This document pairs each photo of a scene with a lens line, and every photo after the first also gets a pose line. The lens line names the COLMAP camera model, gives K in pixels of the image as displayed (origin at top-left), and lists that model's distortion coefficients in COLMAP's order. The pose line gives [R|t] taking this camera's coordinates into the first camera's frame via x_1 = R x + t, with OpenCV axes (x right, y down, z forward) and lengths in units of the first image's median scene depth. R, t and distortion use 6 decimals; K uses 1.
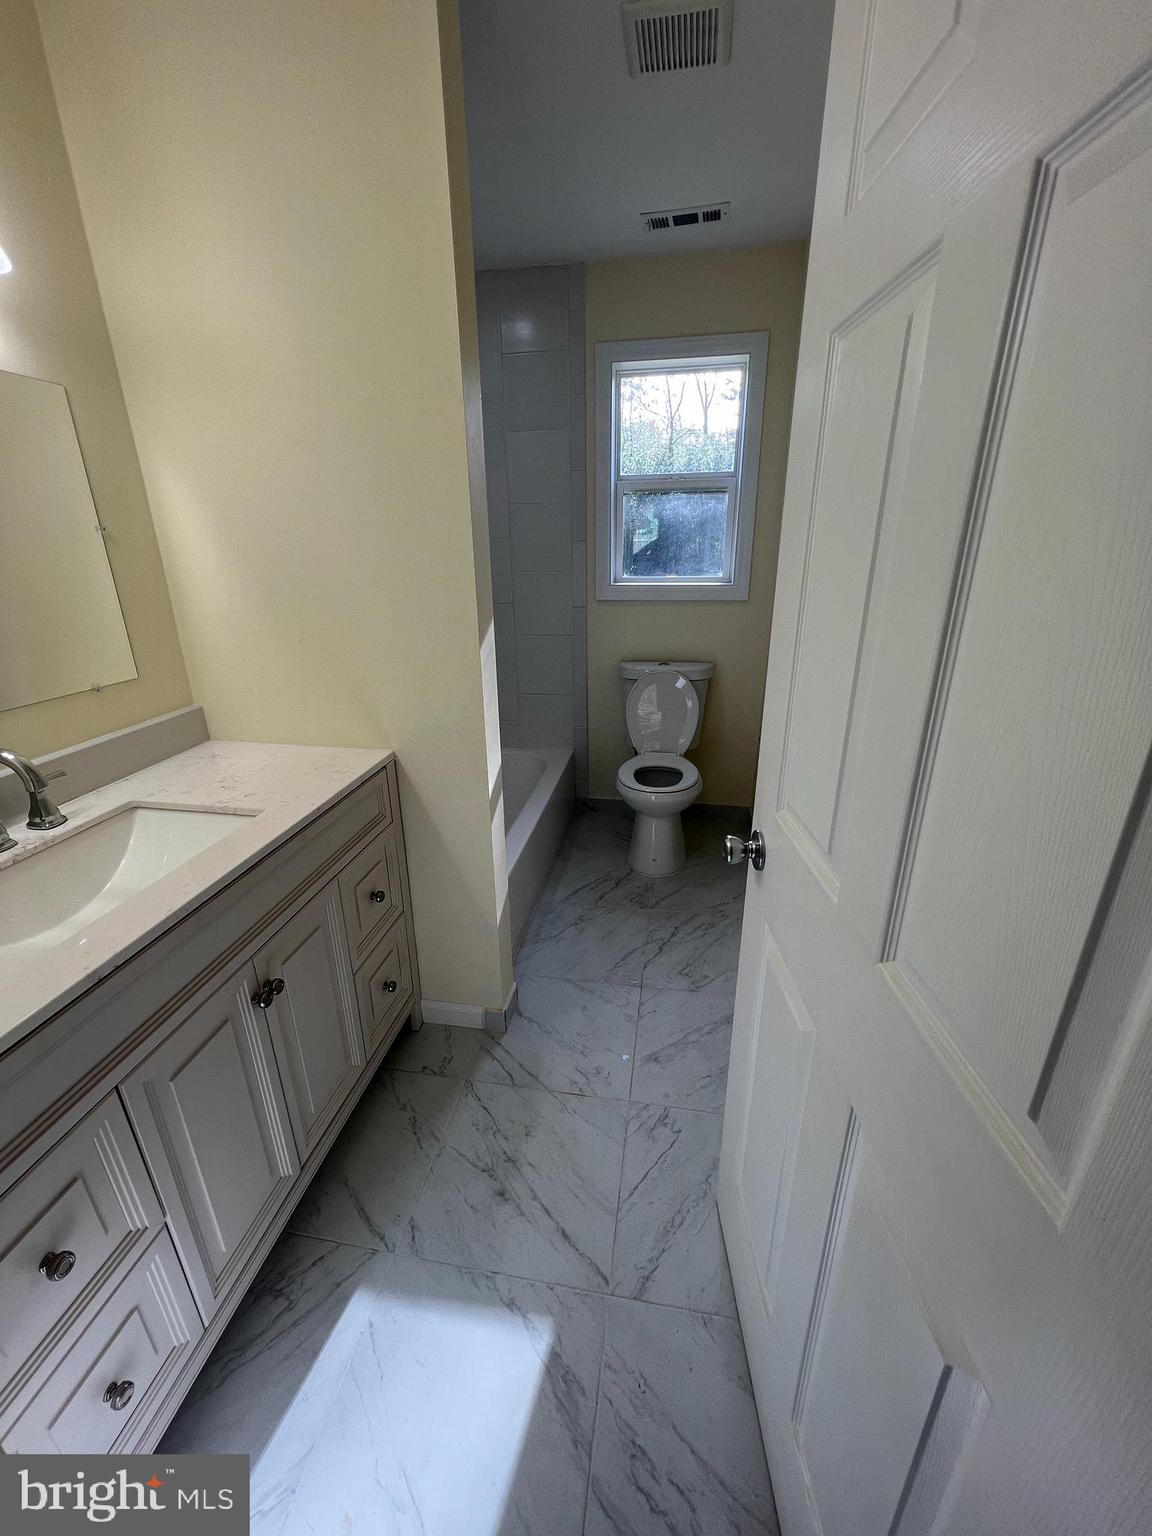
lens RADIAL K [[622.2, 0, 573.2], [0, 622.2, 780.9], [0, 0, 1]] dist [-0.004018, -0.000103]
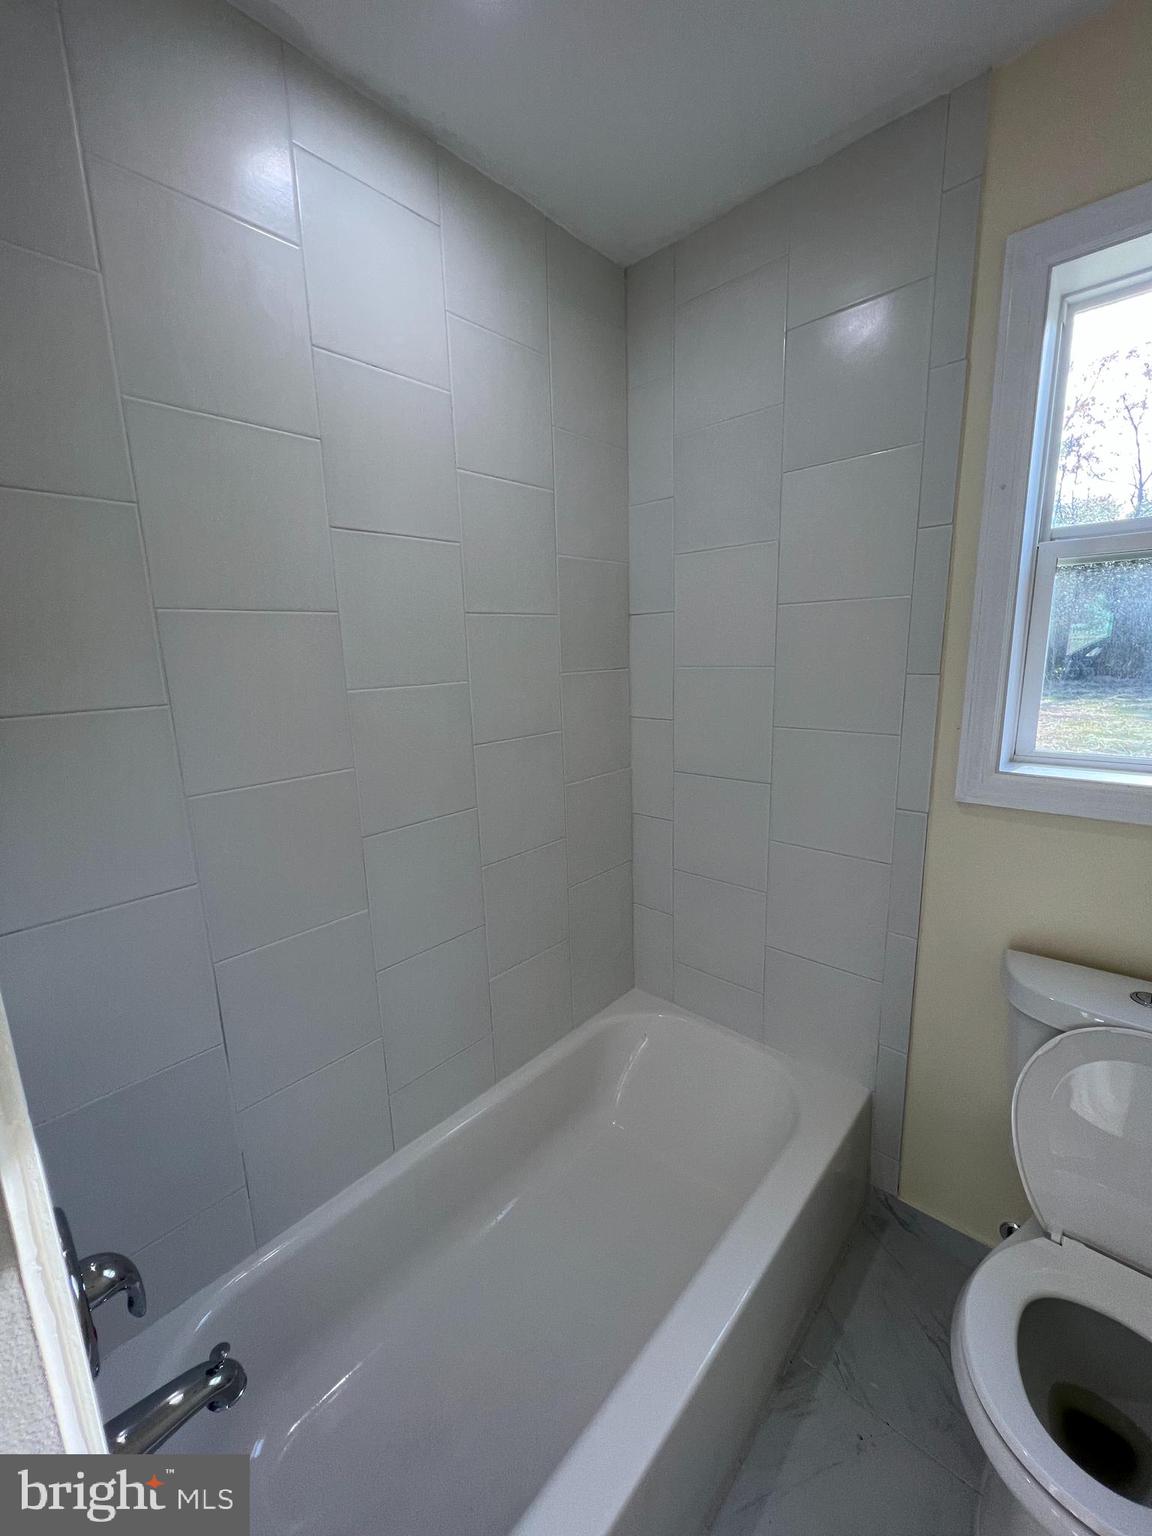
lens RADIAL K [[622.2, 0, 569.9], [0, 622.2, 772.8], [0, 0, 1]] dist [-0.004018, -0.000103]
pose [[0.841284, 0.094827, -0.532211, 0.038691], [-0.177004, 0.978546, -0.105443, -0.214381], [0.510794, 0.182911, 0.840020, 0.483606]]
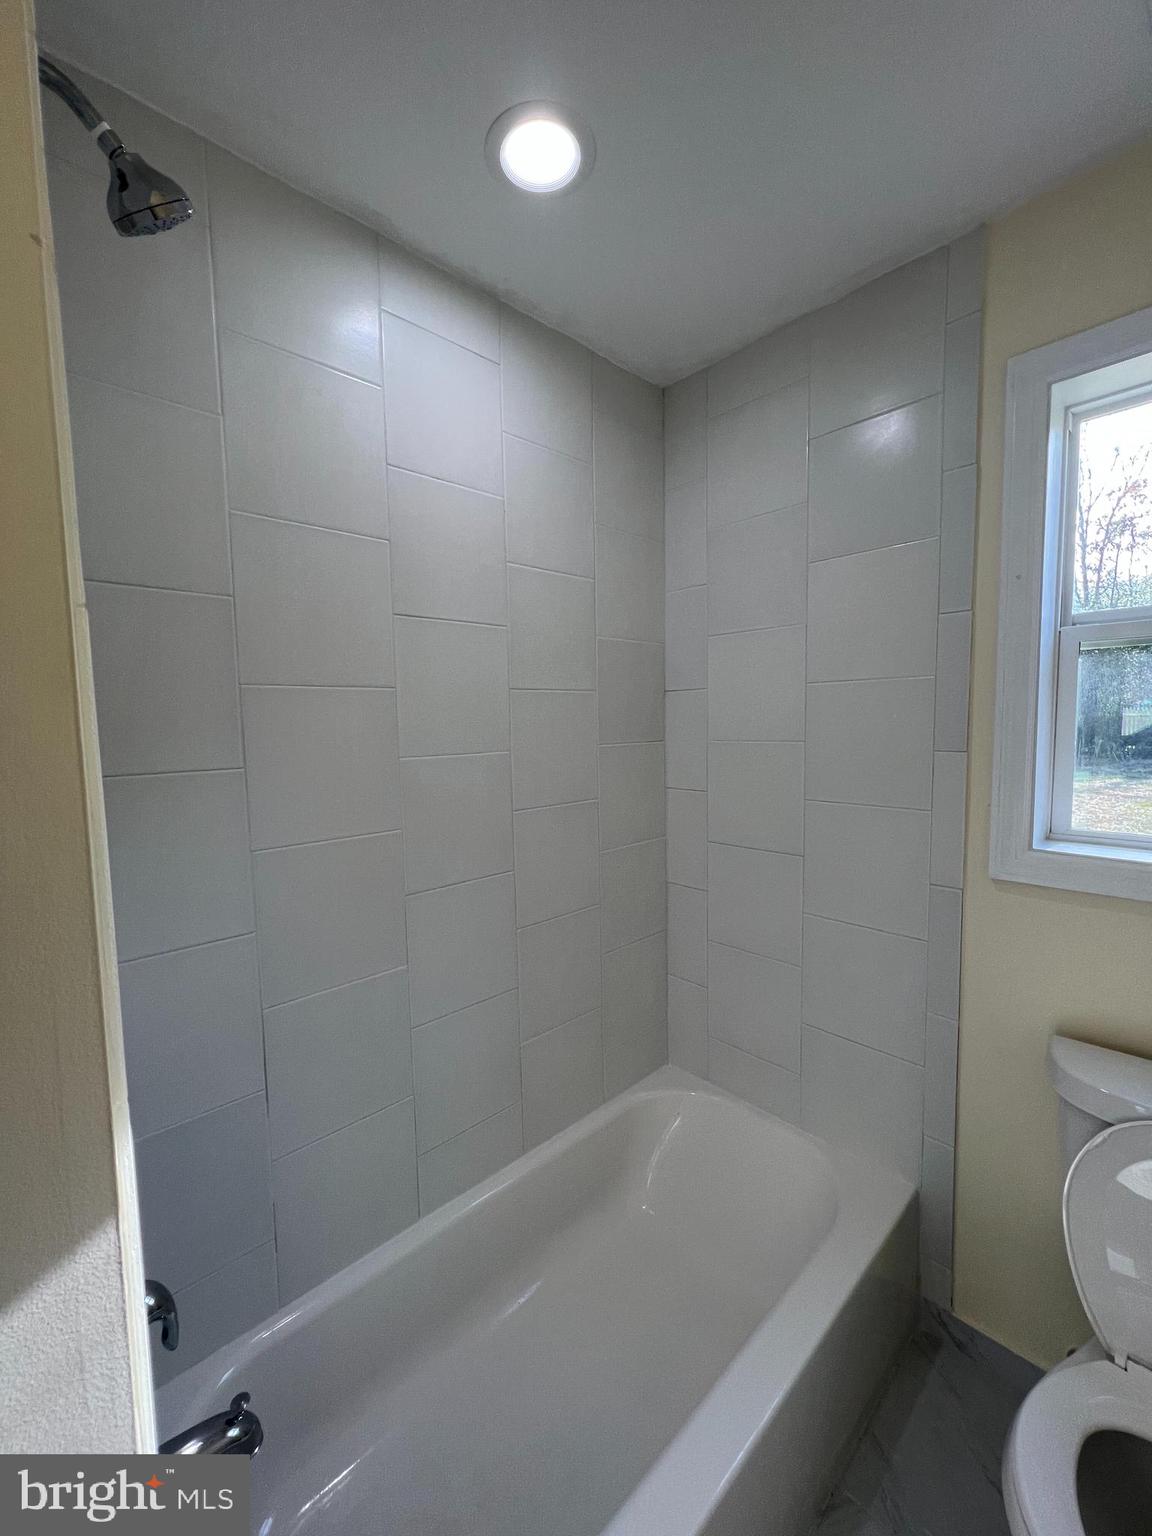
lens RADIAL K [[622.2, 0, 568.3], [0, 622.2, 770.2], [0, 0, 1]] dist [-0.004018, -0.000103]
pose [[0.798069, 0.047160, -0.600718, 0.058036], [-0.209805, 0.956298, -0.203656, -0.210738], [0.564861, 0.288565, 0.773086, 0.468116]]
